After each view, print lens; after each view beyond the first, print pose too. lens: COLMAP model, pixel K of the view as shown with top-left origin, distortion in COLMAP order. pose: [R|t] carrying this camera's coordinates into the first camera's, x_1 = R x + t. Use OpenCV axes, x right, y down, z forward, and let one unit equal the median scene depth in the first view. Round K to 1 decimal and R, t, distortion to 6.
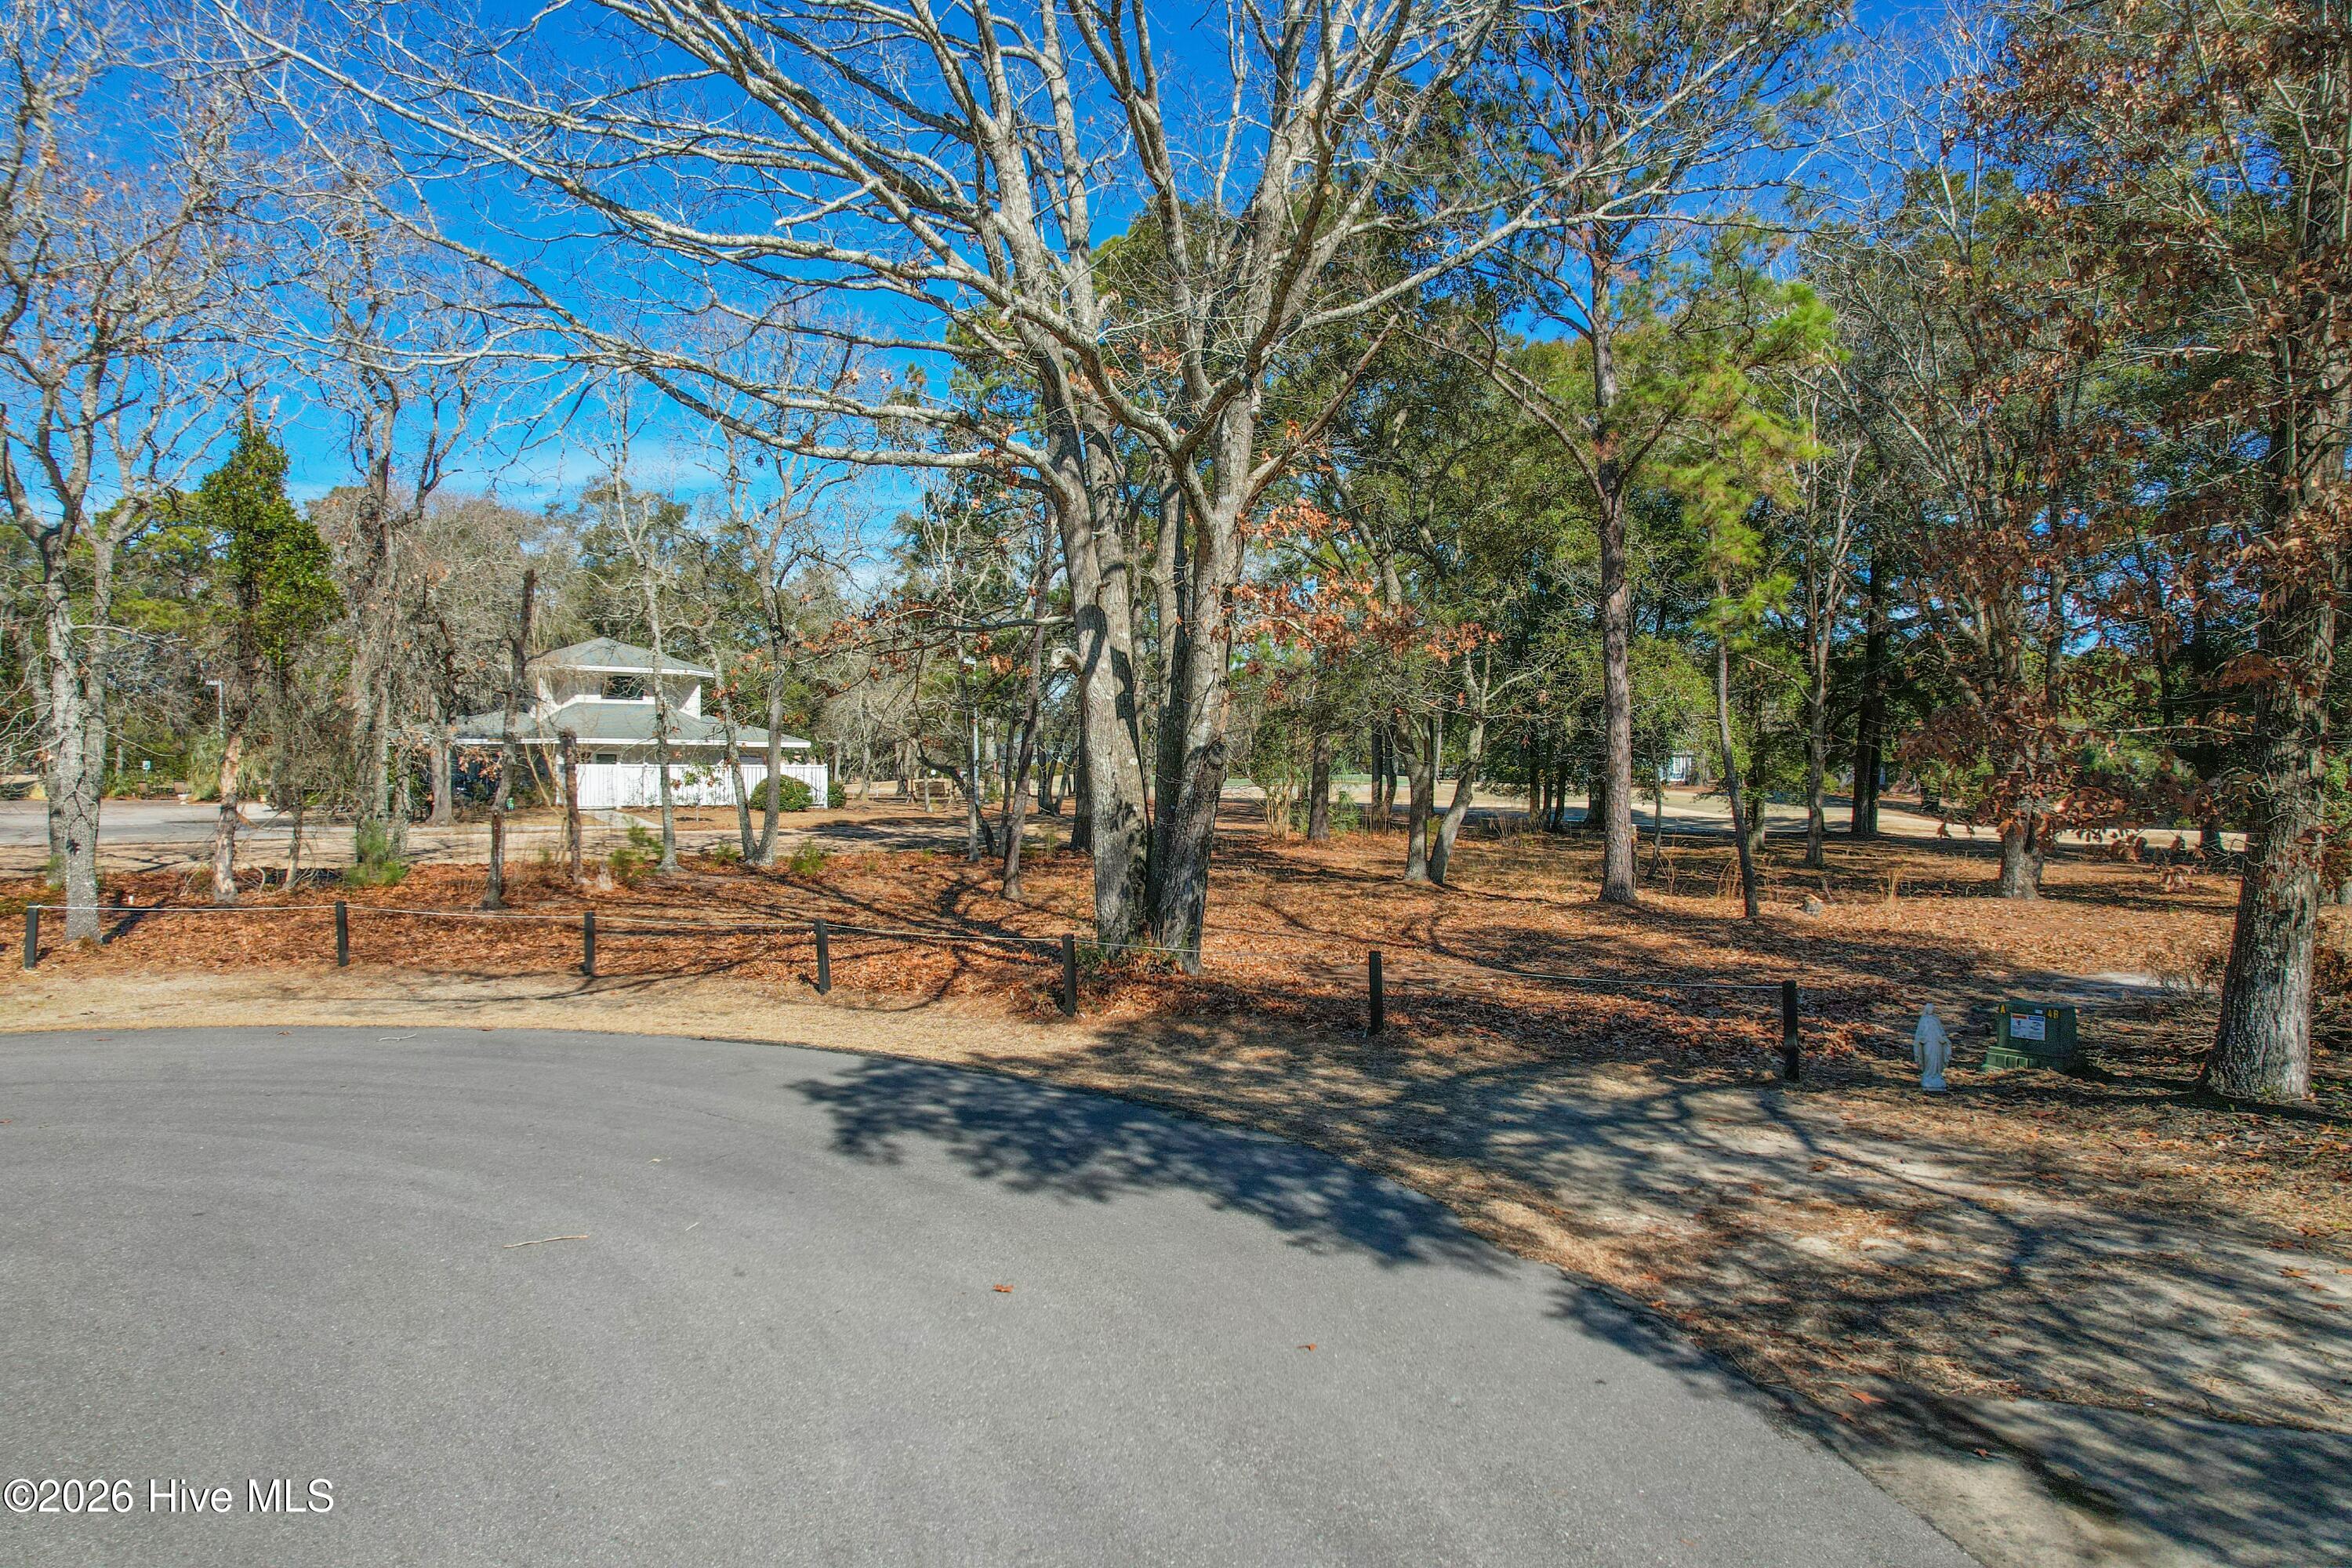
lens RADIAL K [[1513.2, 0, 1168.7], [0, 1513.2, 771.9], [0, 0, 1]] dist [-0.061072, 0.053554]
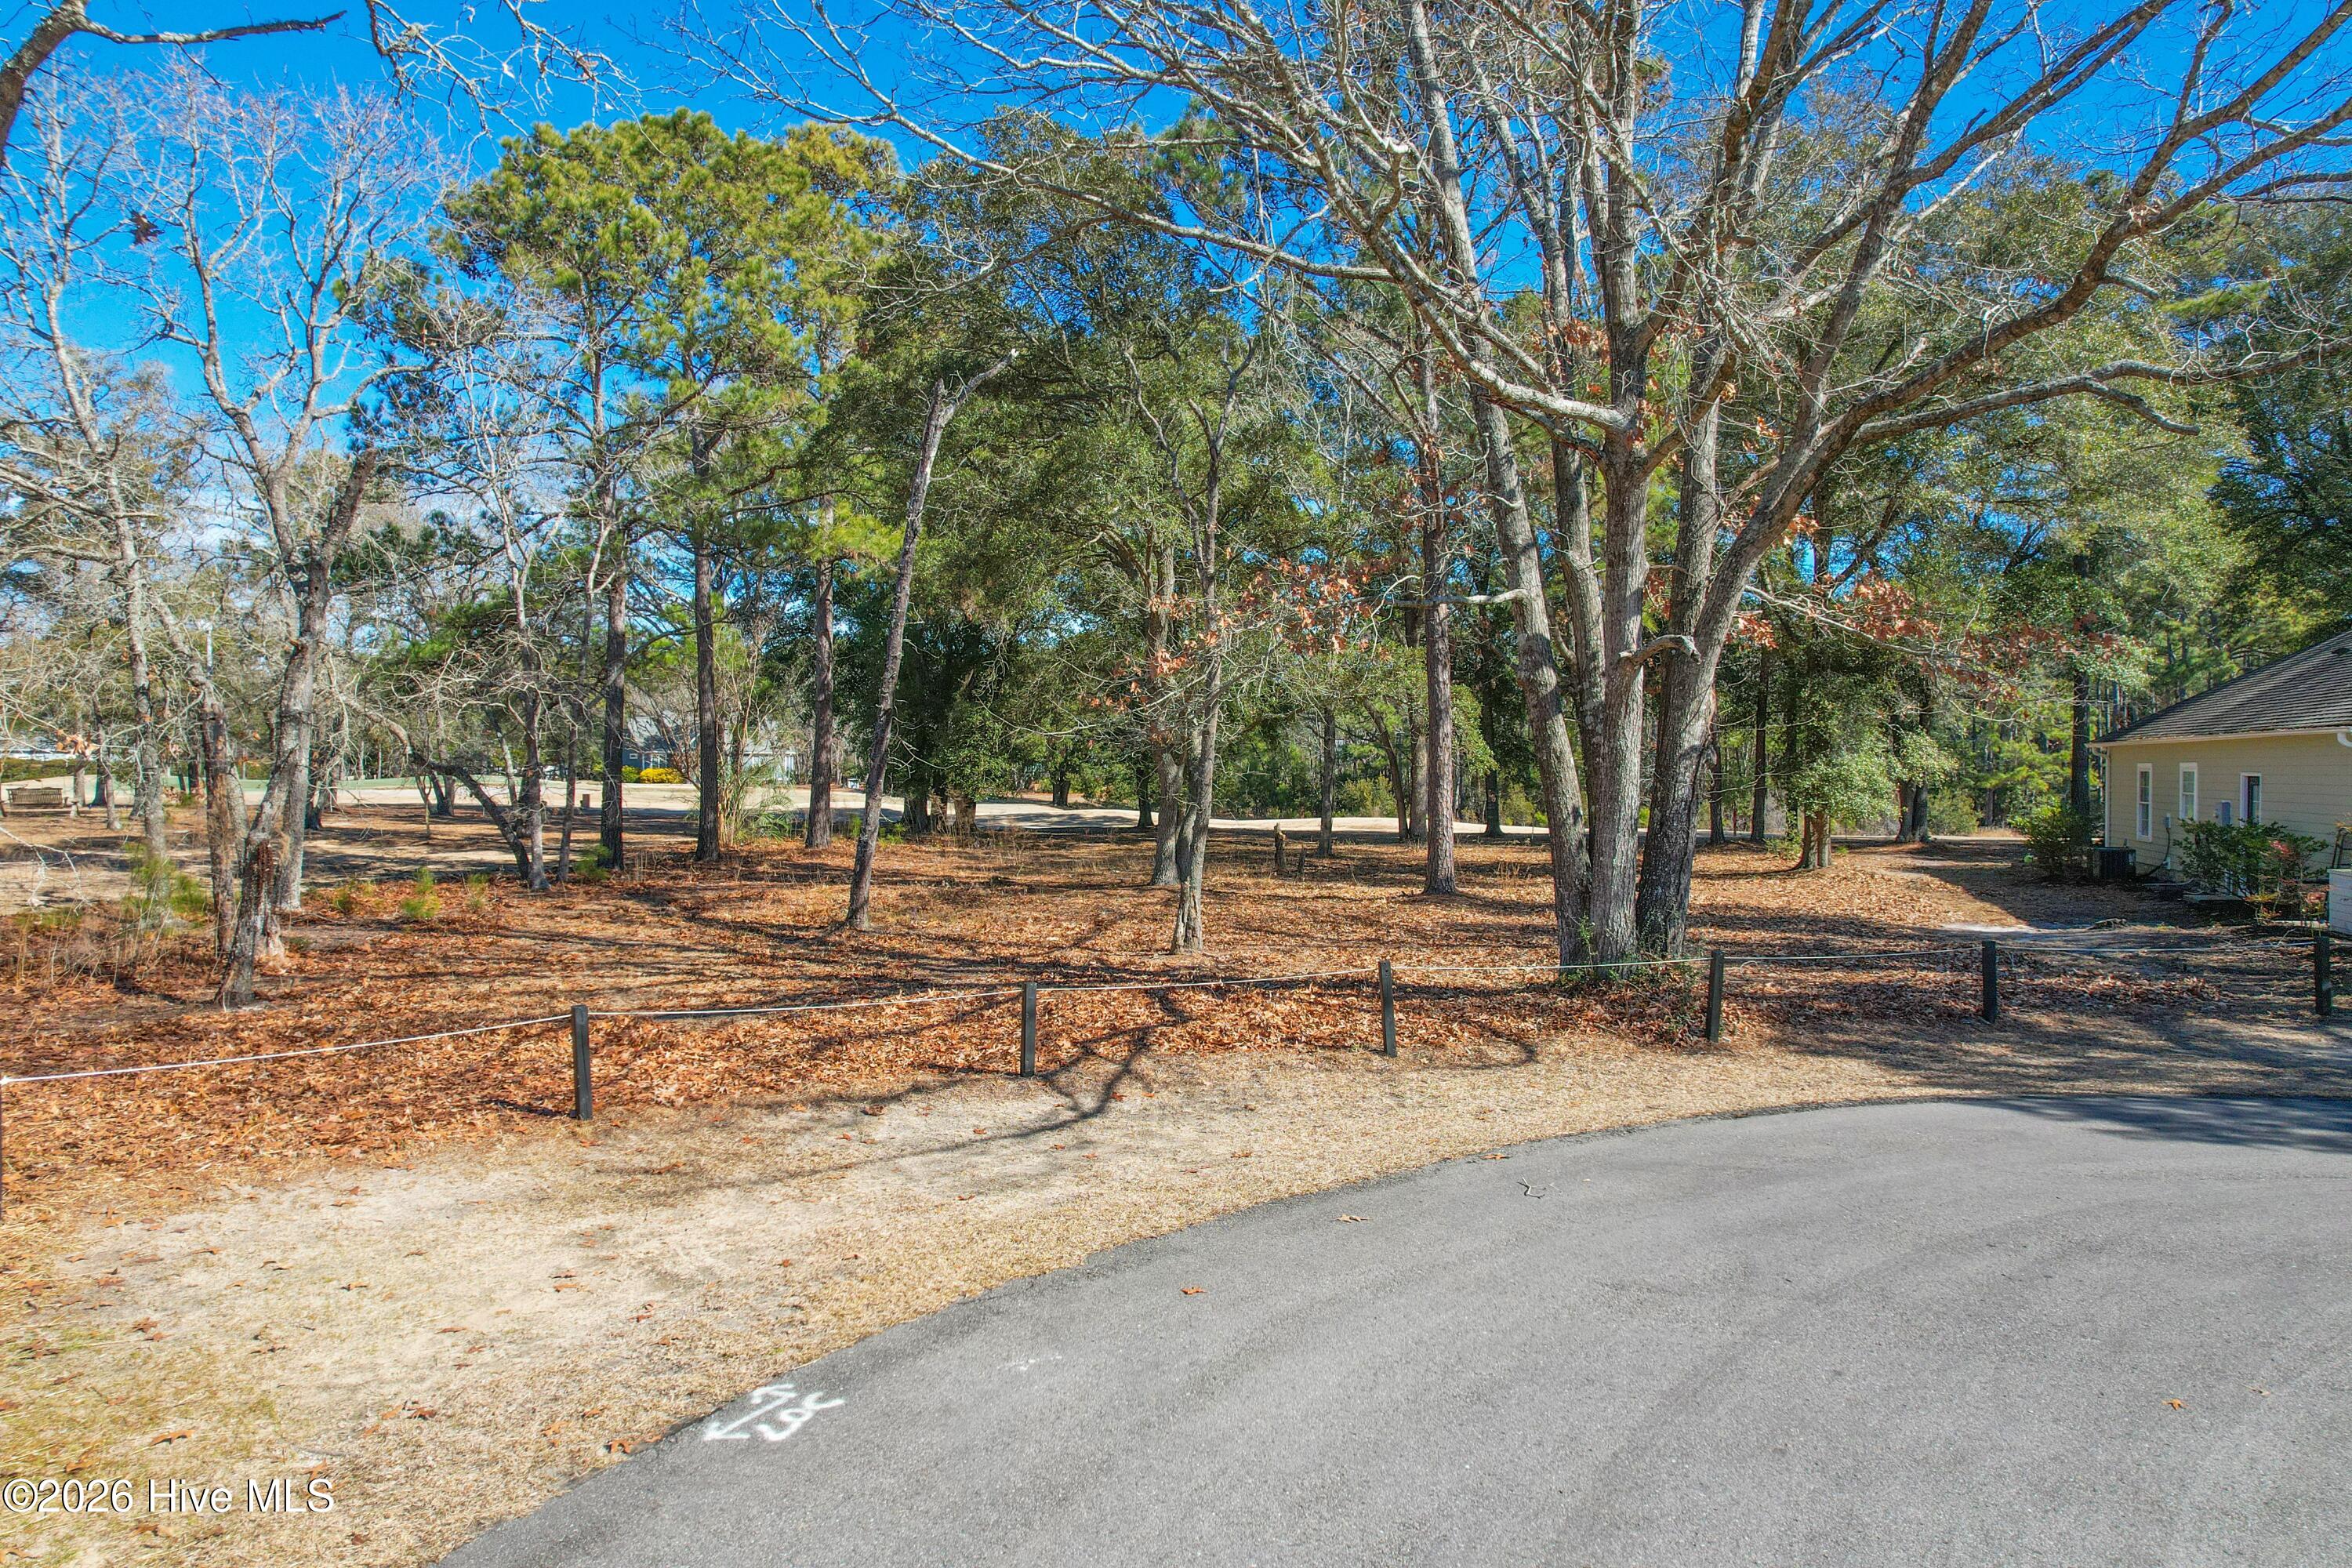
lens RADIAL K [[1513.2, 0, 1170.2], [0, 1513.2, 781.4], [0, 0, 1]] dist [-0.061072, 0.053554]
pose [[0.775656, -0.006470, 0.631122, -1.442158], [0.002286, 0.999970, 0.007442, -0.003298], [-0.631151, -0.004329, 0.775648, 0.820903]]
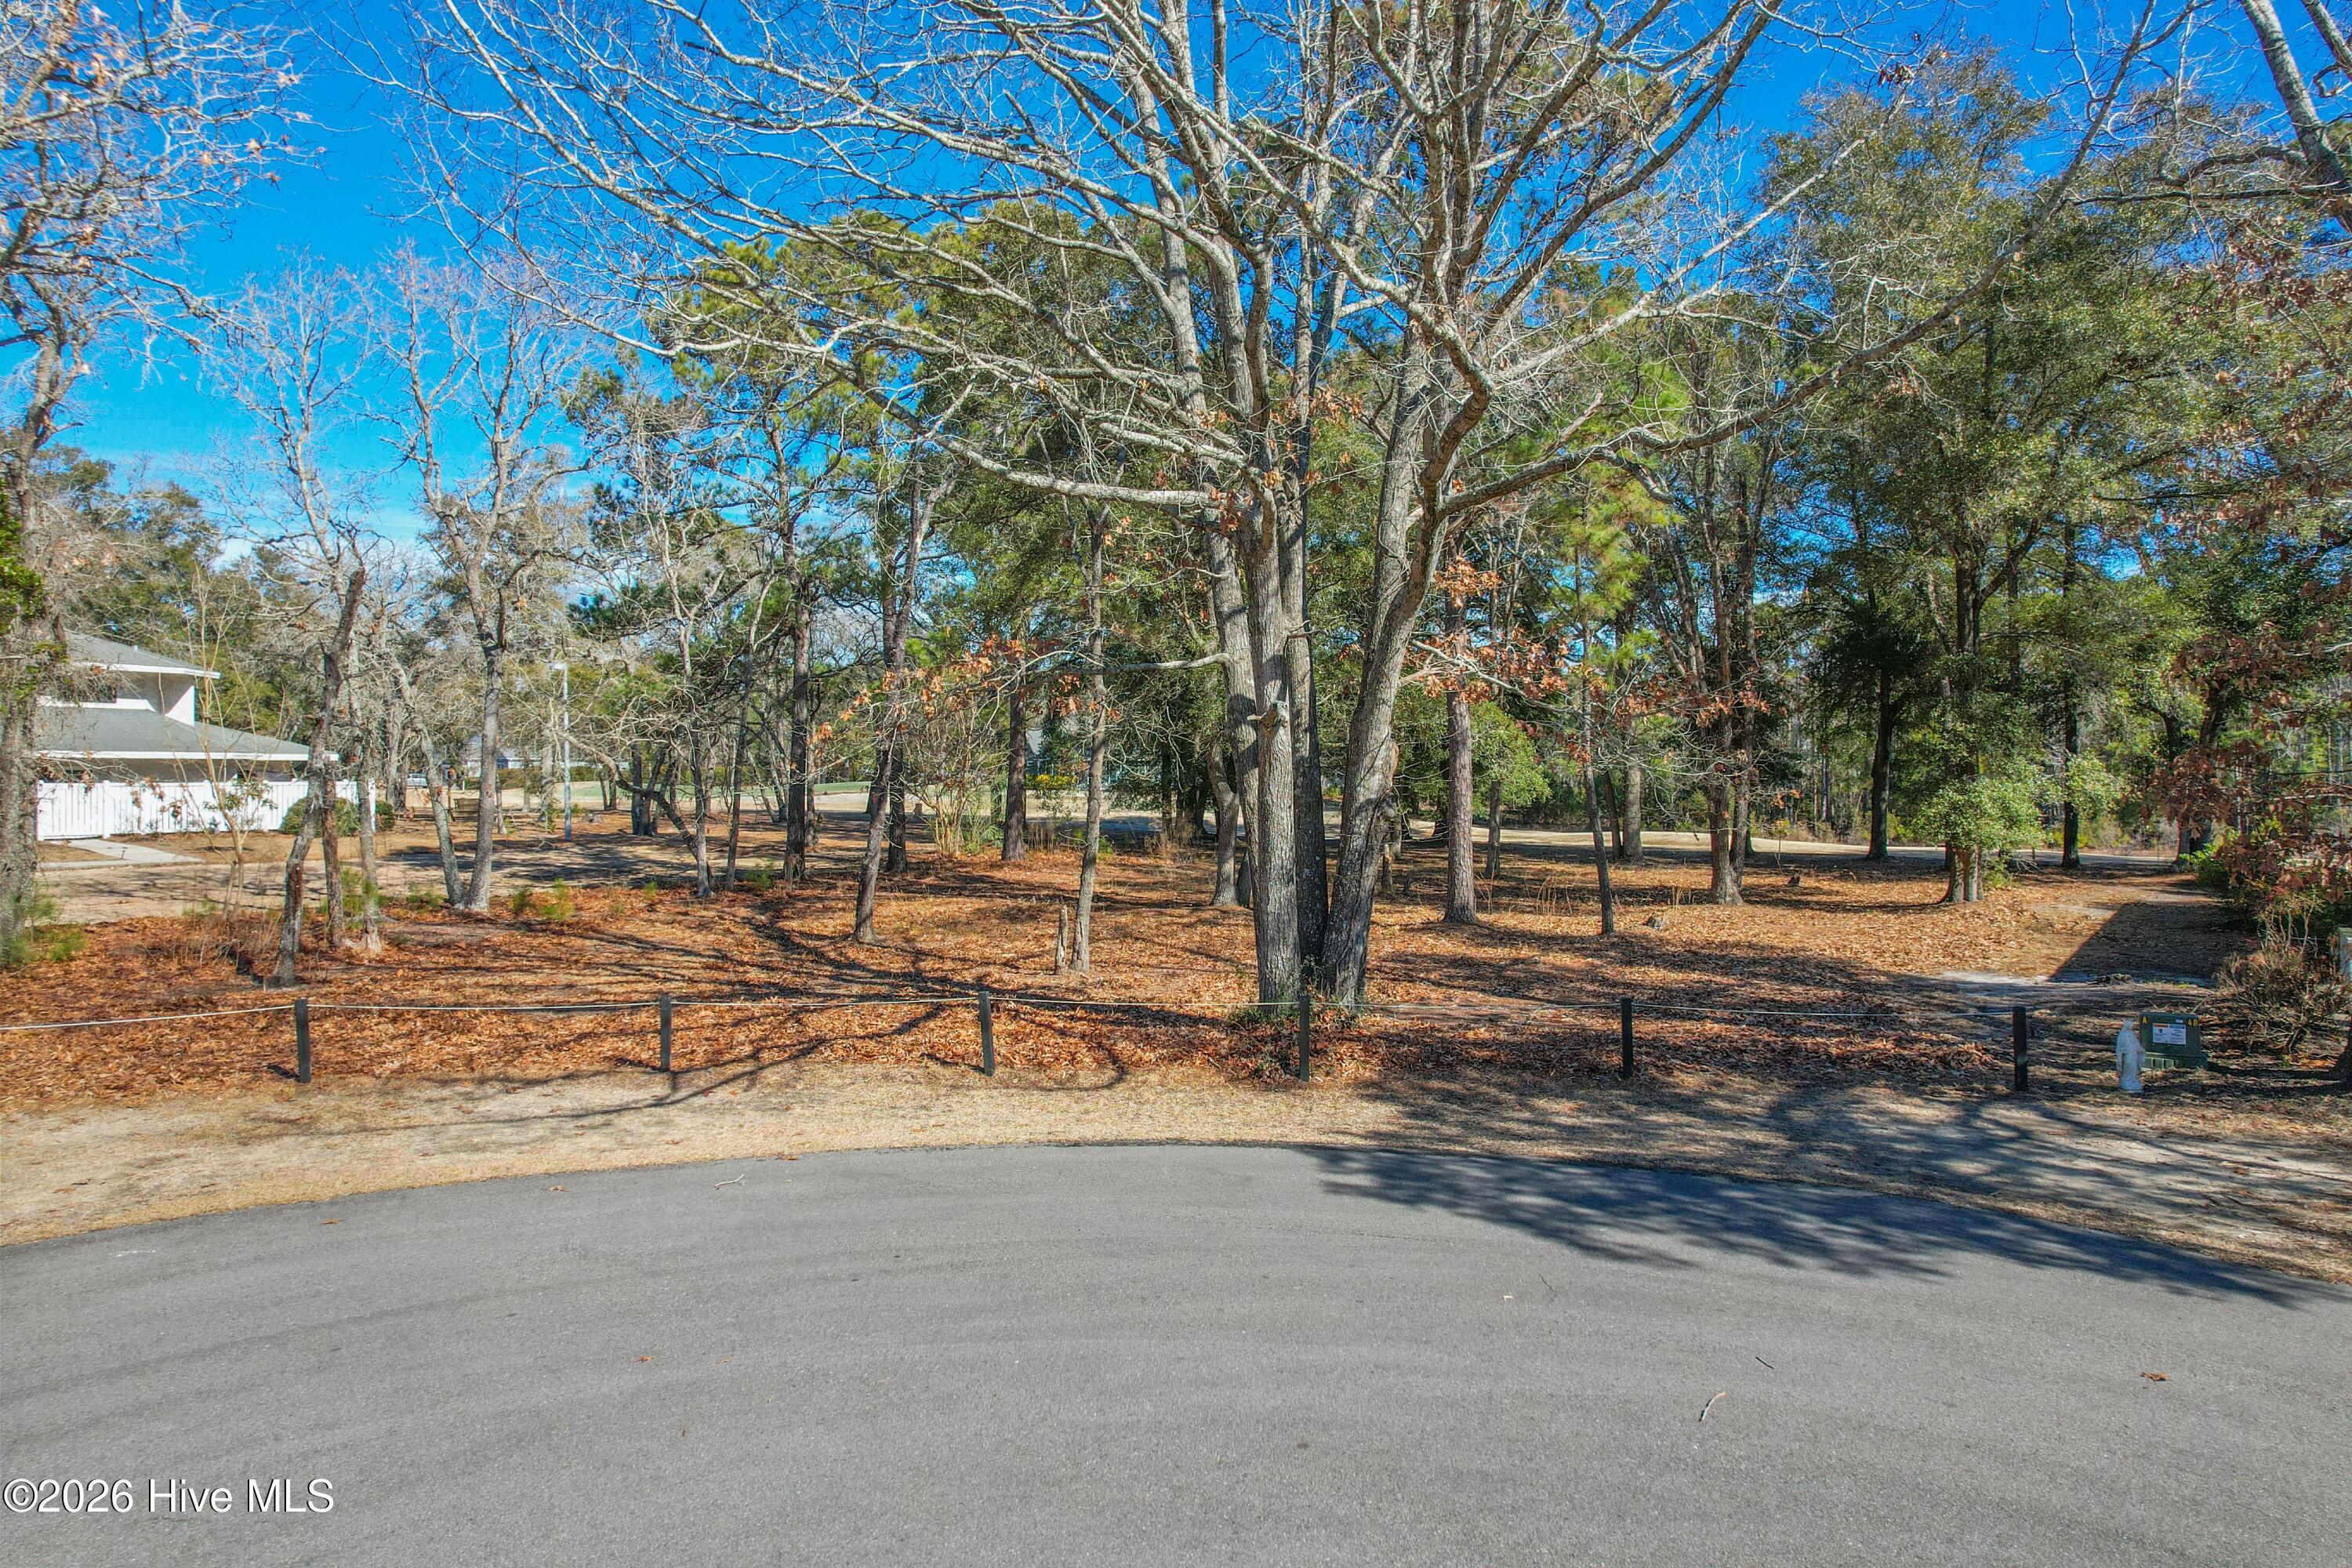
lens RADIAL K [[1513.2, 0, 1174.6], [0, 1513.2, 782.6], [0, 0, 1]] dist [-0.061072, 0.053554]
pose [[0.926517, -0.005238, 0.376215, -0.825094], [0.002465, 0.999966, 0.007852, -0.061732], [-0.376244, -0.006348, 0.926499, 0.209220]]
